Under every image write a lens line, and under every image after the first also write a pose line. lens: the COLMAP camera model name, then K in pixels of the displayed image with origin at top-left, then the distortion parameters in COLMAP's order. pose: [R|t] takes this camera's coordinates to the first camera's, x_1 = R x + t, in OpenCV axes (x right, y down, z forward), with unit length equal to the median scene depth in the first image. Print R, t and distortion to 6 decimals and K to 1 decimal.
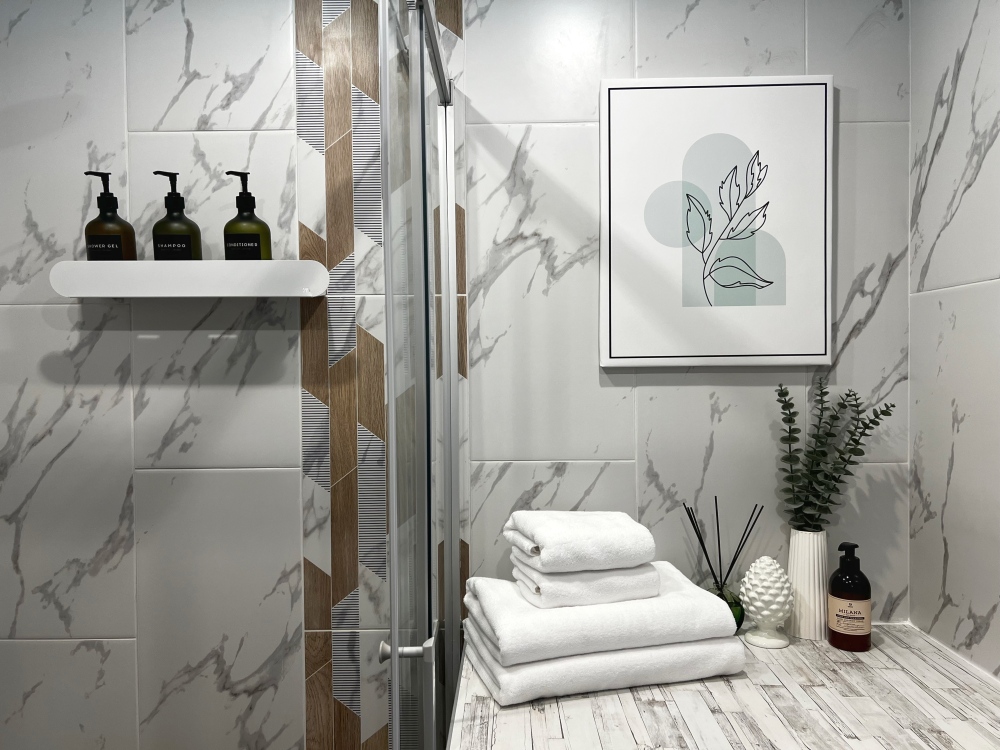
lens RADIAL K [[759.9, 0, 500.6], [0, 759.9, 372.0], [0, 0, 1]] dist [0.046994, -0.045499]
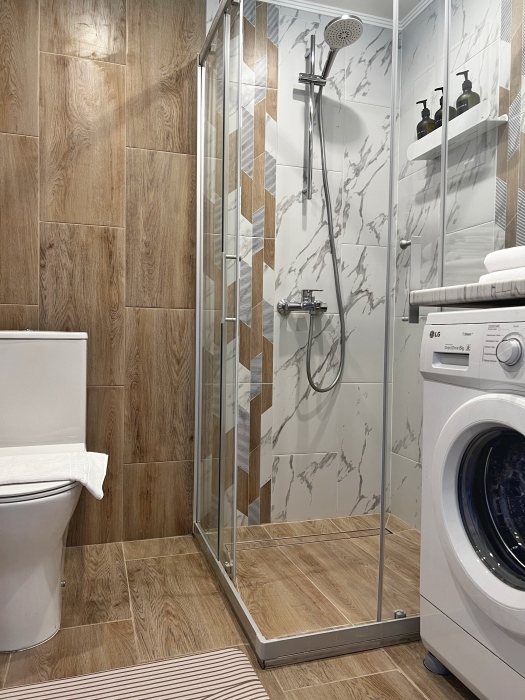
lens RADIAL K [[532.0, 0, 262.0], [0, 532.0, 349.8], [0, 0, 1]] dist [0.046994, -0.045499]
pose [[0.322615, 0.035209, -0.945875, 0.808681], [-0.045982, 0.998711, 0.021492, 0.440745], [0.945413, 0.036559, 0.323818, 0.051988]]
